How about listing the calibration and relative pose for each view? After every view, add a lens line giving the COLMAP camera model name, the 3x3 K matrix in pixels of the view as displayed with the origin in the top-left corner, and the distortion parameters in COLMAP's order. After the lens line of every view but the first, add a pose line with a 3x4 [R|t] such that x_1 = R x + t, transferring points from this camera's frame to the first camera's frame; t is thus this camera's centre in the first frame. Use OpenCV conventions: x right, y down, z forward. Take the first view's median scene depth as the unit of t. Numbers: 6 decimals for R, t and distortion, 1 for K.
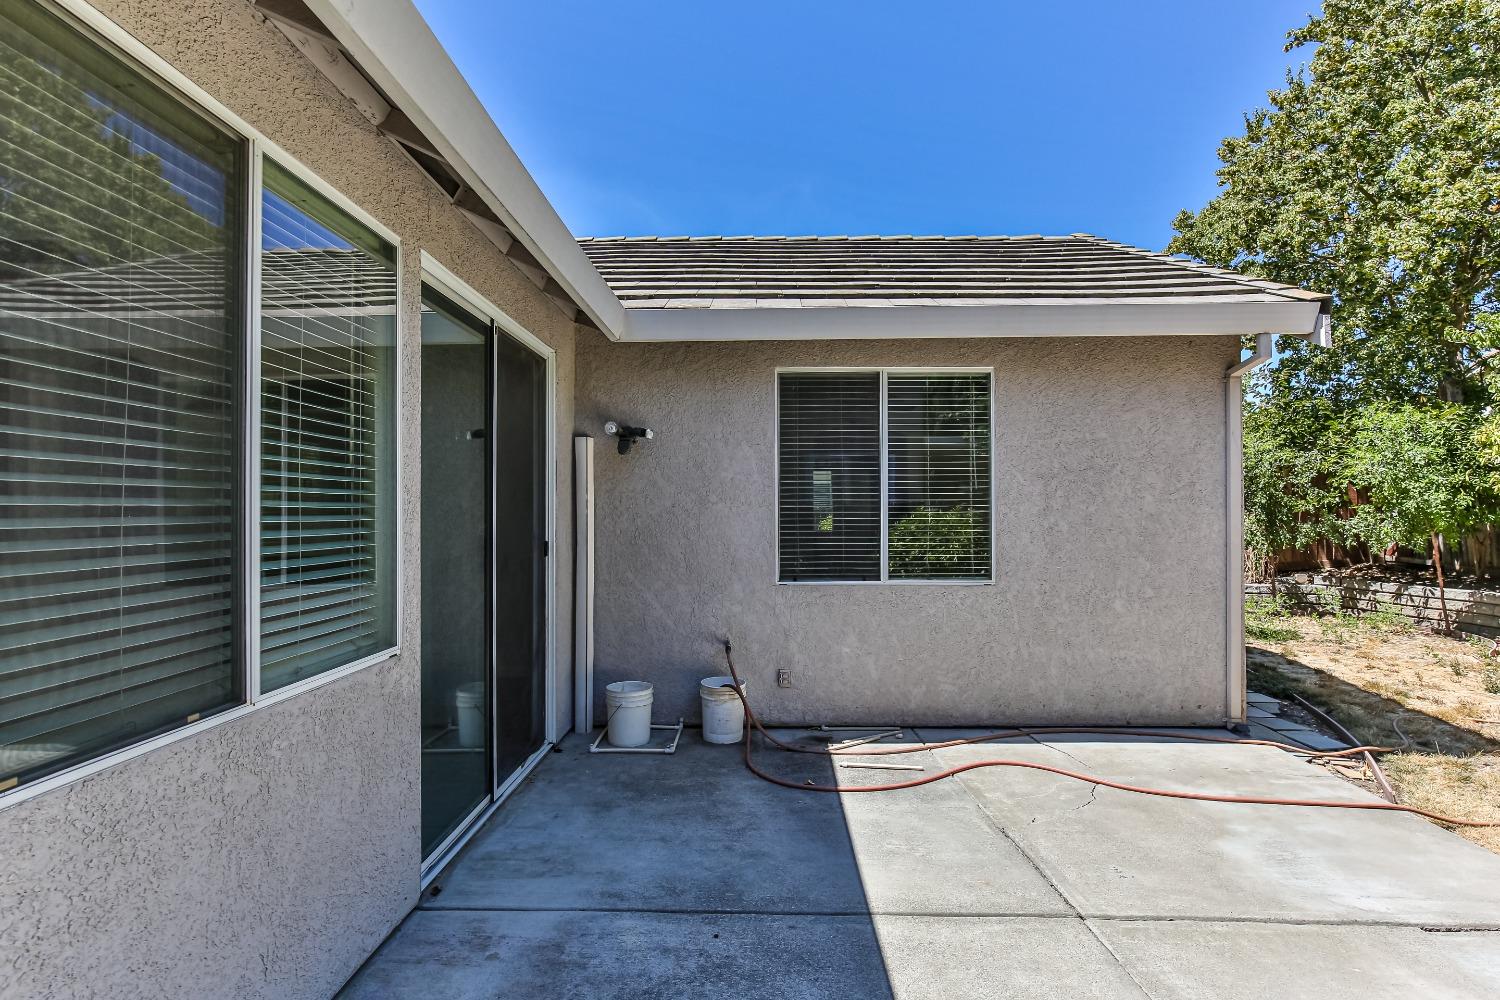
lens RADIAL K [[739.8, 0, 748.5], [0, 739.8, 499.0], [0, 0, 1]] dist [-0.014022, 0.005665]
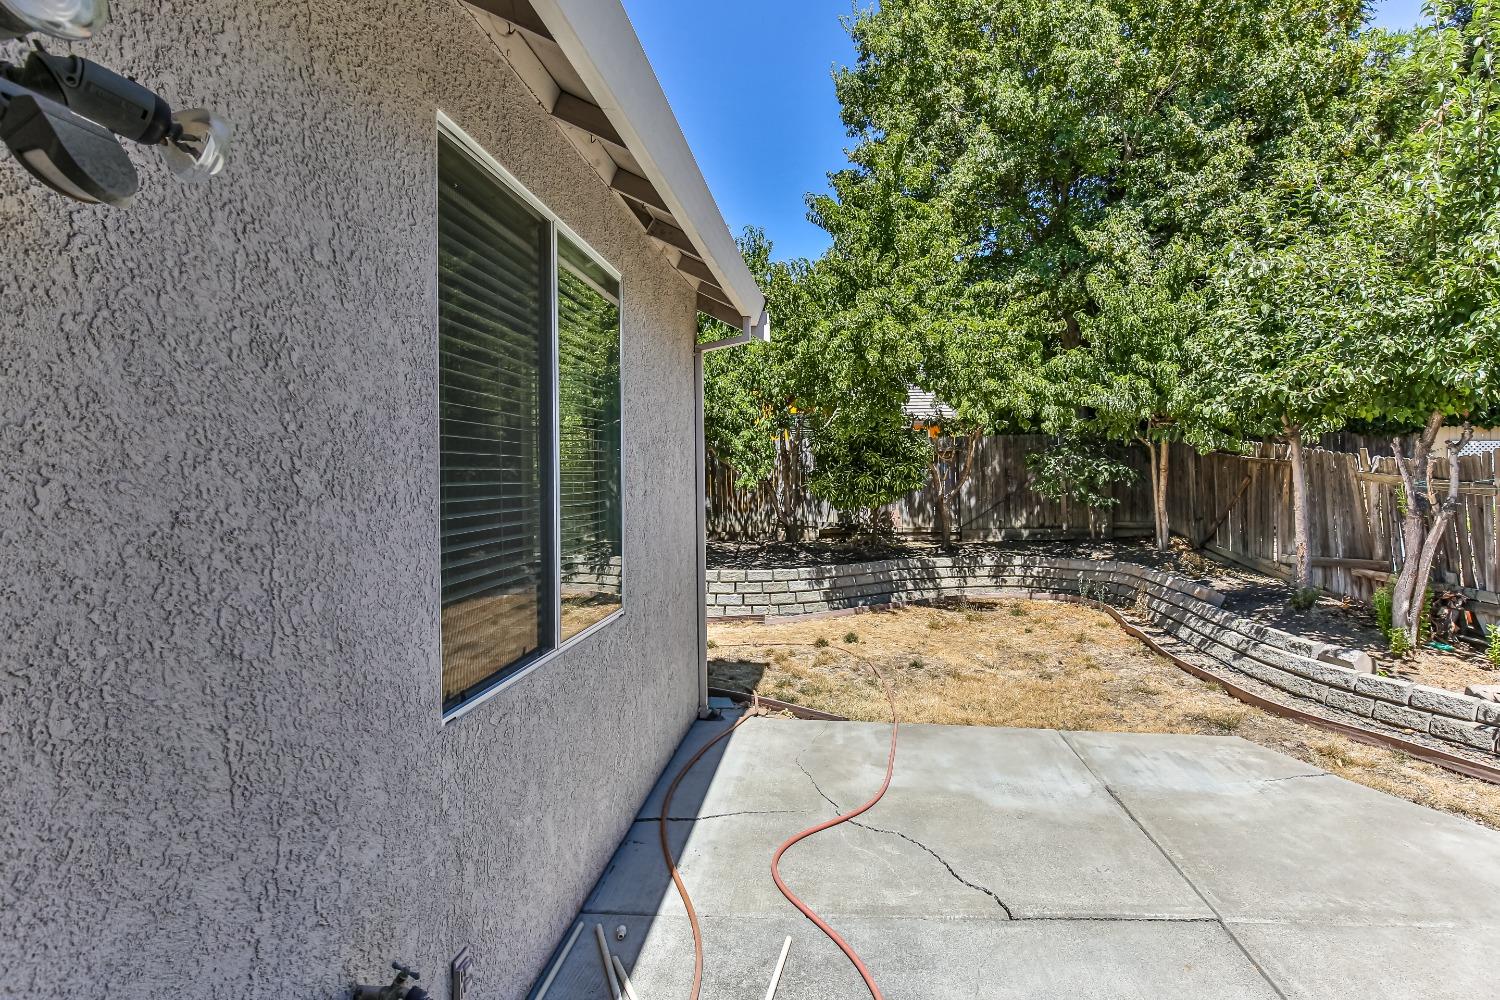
lens RADIAL K [[739.8, 0, 772.2], [0, 739.8, 473.9], [0, 0, 1]] dist [-0.014022, 0.005665]
pose [[0.085116, 0.004228, 0.996362, -0.299846], [-0.001953, 0.999990, -0.004076, -0.003353], [-0.996369, -0.001599, 0.085123, 0.820024]]
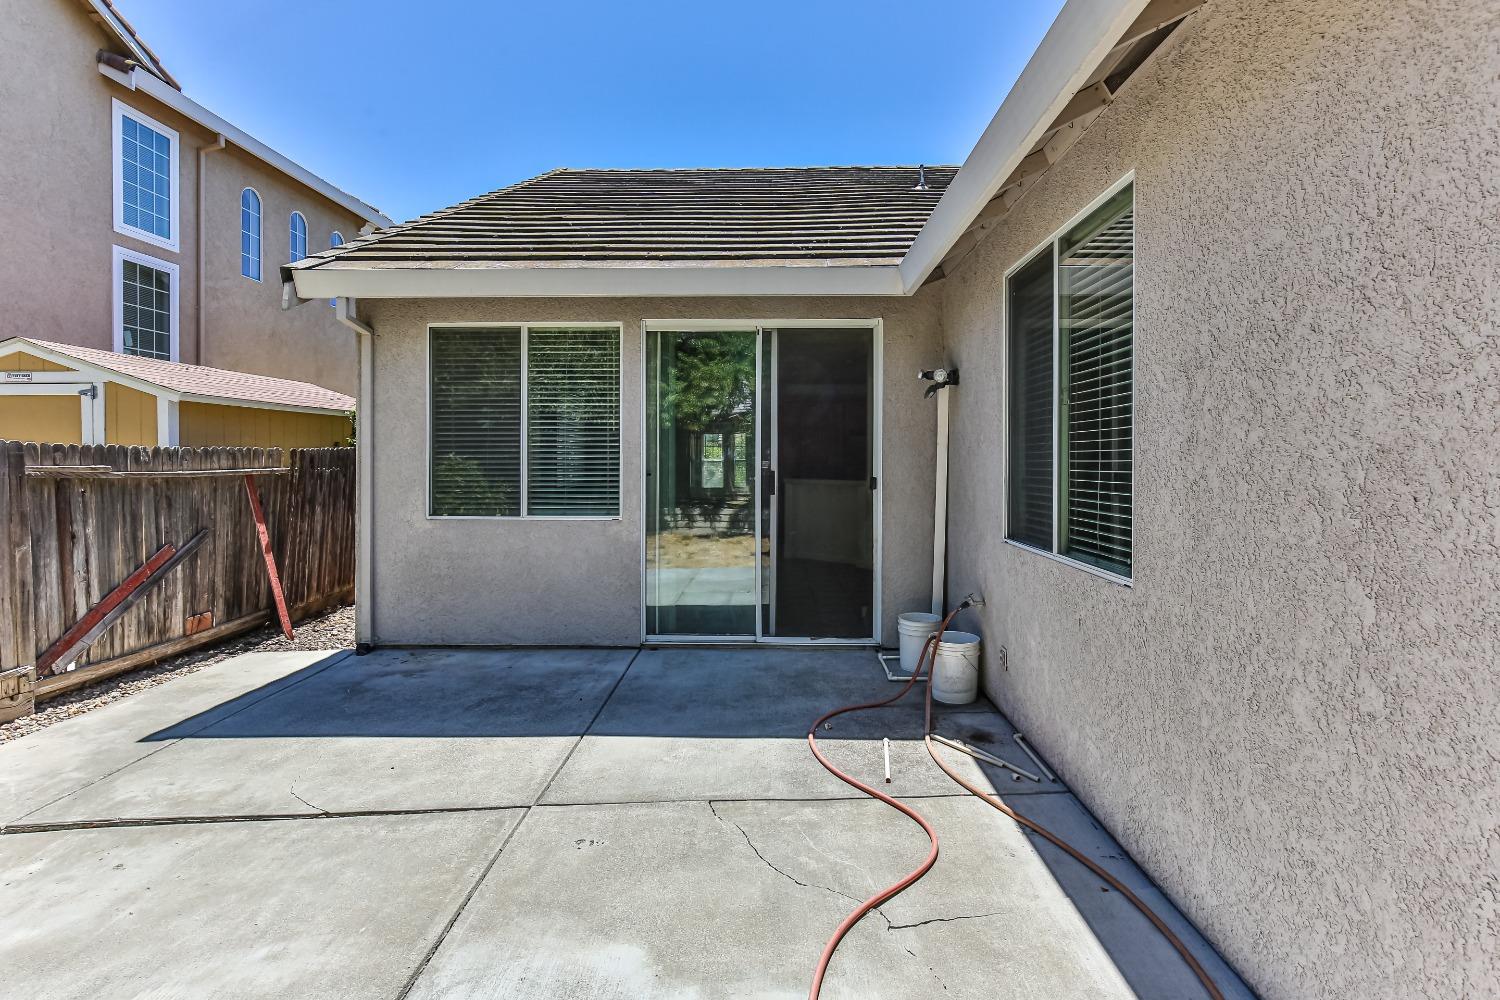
lens RADIAL K [[739.8, 0, 754.5], [0, 739.8, 466.5], [0, 0, 1]] dist [-0.014022, 0.005665]
pose [[-0.011794, 0.010825, -0.999872, 0.857809], [0.010832, 0.999884, 0.010697, 0.022346], [0.999872, -0.010704, -0.011910, 0.743013]]
